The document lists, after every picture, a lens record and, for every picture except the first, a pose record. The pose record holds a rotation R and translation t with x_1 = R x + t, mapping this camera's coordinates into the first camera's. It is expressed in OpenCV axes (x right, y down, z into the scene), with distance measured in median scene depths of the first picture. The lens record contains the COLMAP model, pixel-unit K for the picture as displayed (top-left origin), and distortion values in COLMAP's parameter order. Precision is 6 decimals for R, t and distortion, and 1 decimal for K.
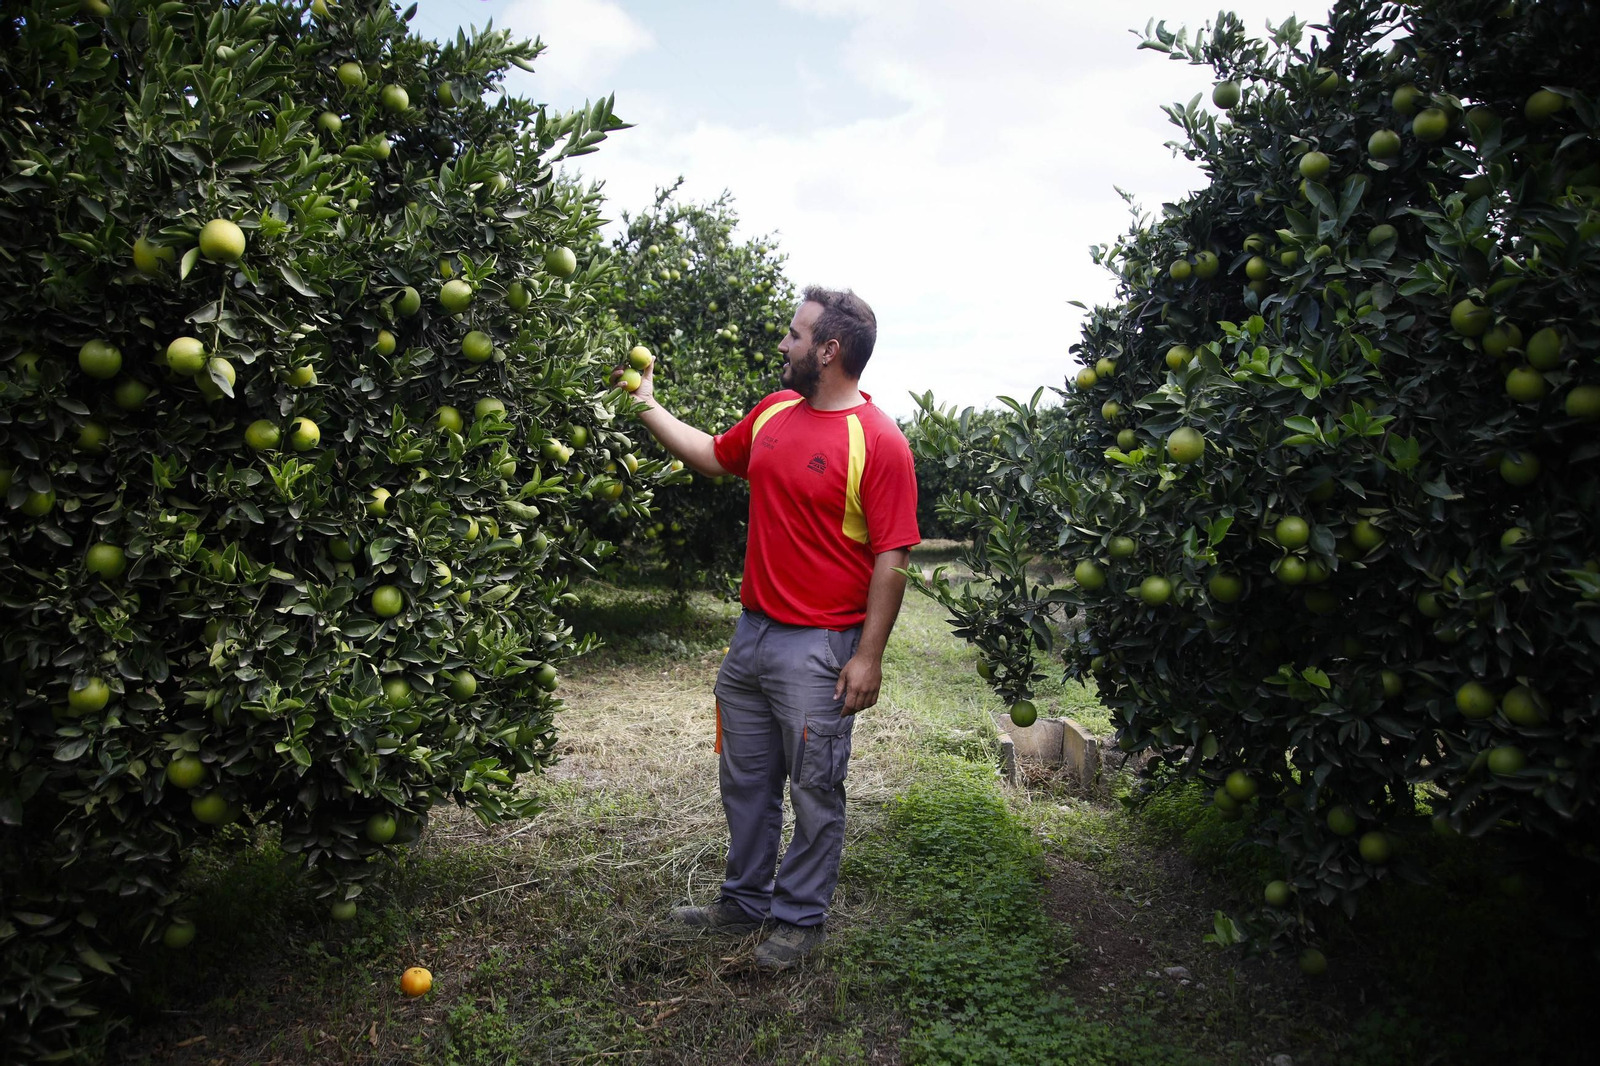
lens RADIAL K [[1345.7, 0, 799.3], [0, 1345.7, 533.3], [0, 0, 1]] dist [-0.069486, 0.197628]
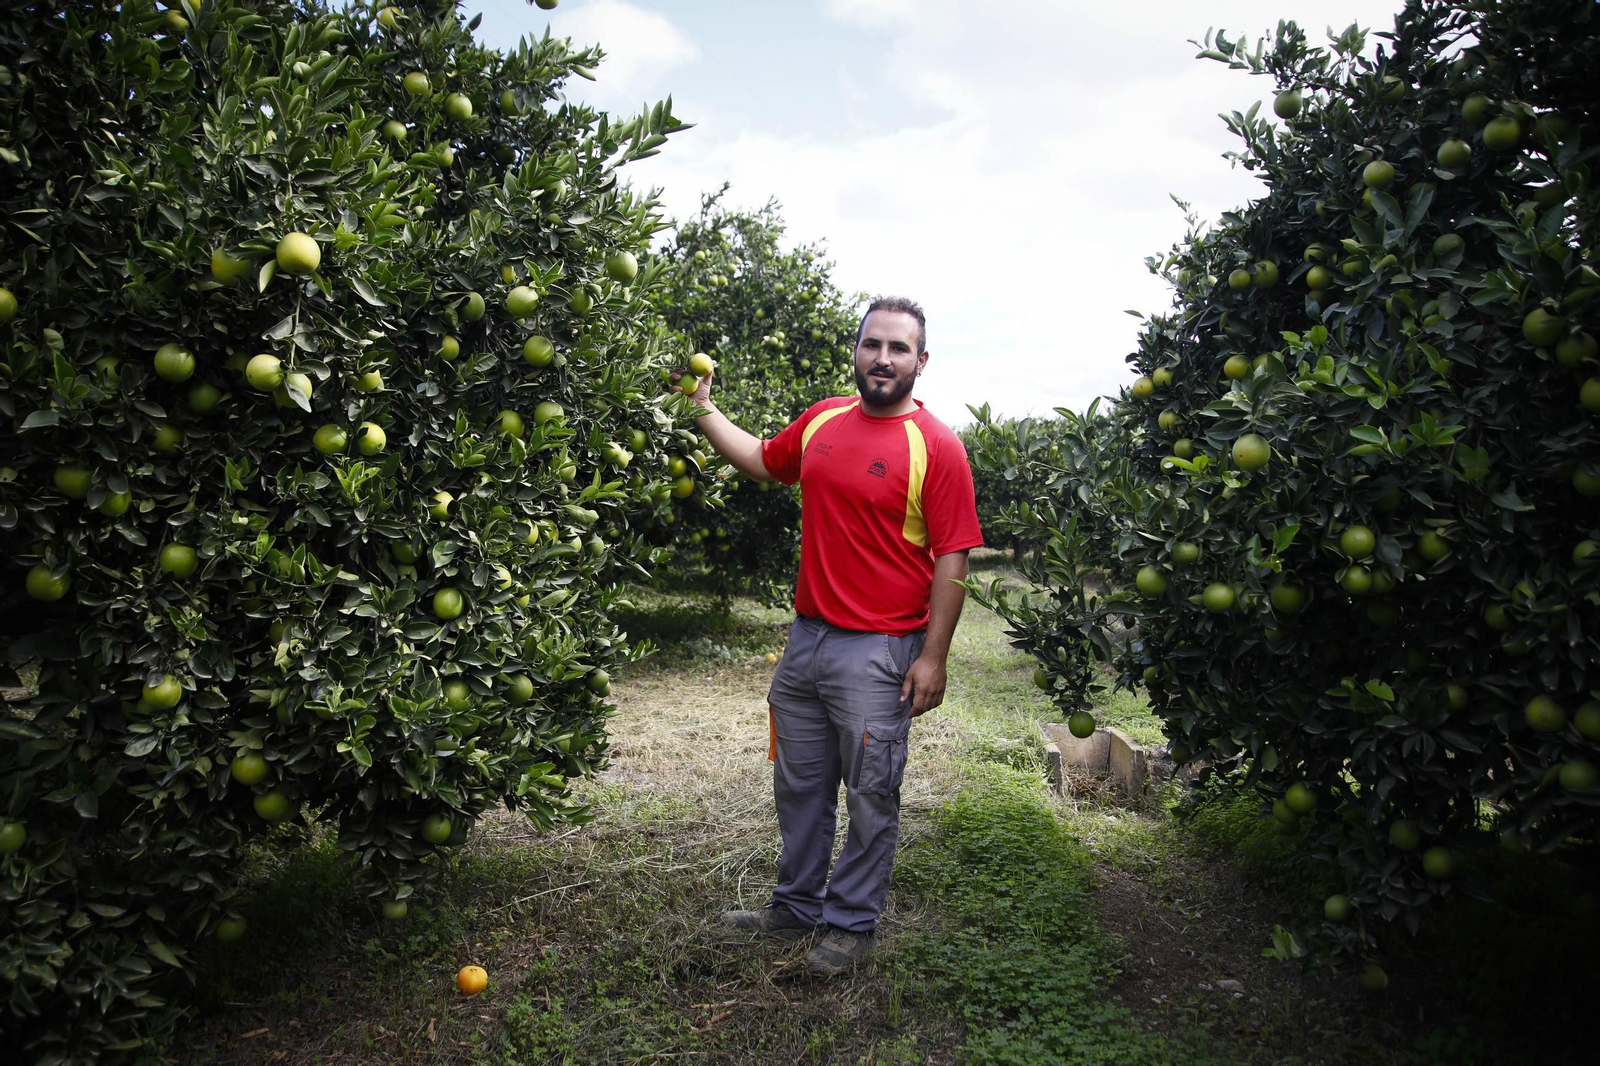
lens RADIAL K [[1345.7, 0, 799.3], [0, 1345.7, 533.3], [0, 0, 1]] dist [-0.069486, 0.197628]
pose [[0.999610, 0.008601, -0.026584, -0.014524], [-0.008739, 0.999949, -0.005078, 0.000565], [0.026539, 0.005309, 0.999634, -0.004033]]
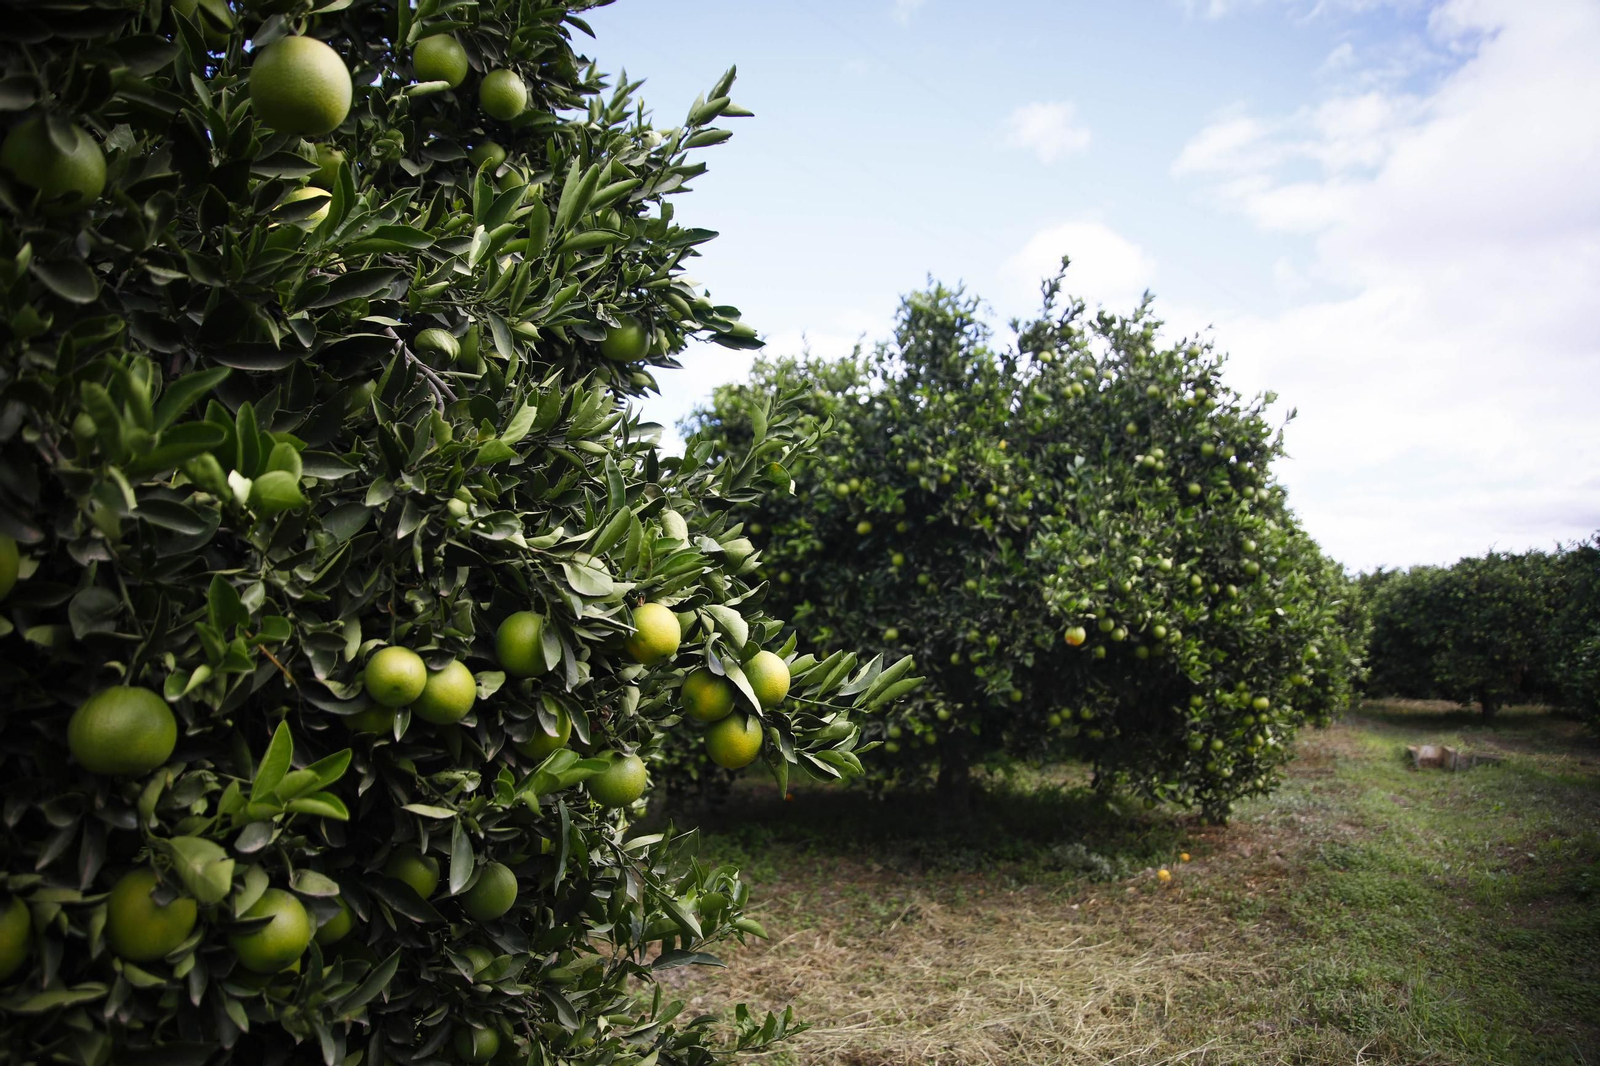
lens RADIAL K [[1119.0, 0, 801.8], [0, 1119.0, 516.8], [0, 0, 1]] dist [-0.112463, 0.063282]
pose [[0.918204, -0.040728, -0.394009, 0.024970], [-0.014022, 0.990734, -0.135087, -0.060027], [0.395860, 0.129562, 0.909125, 0.738522]]
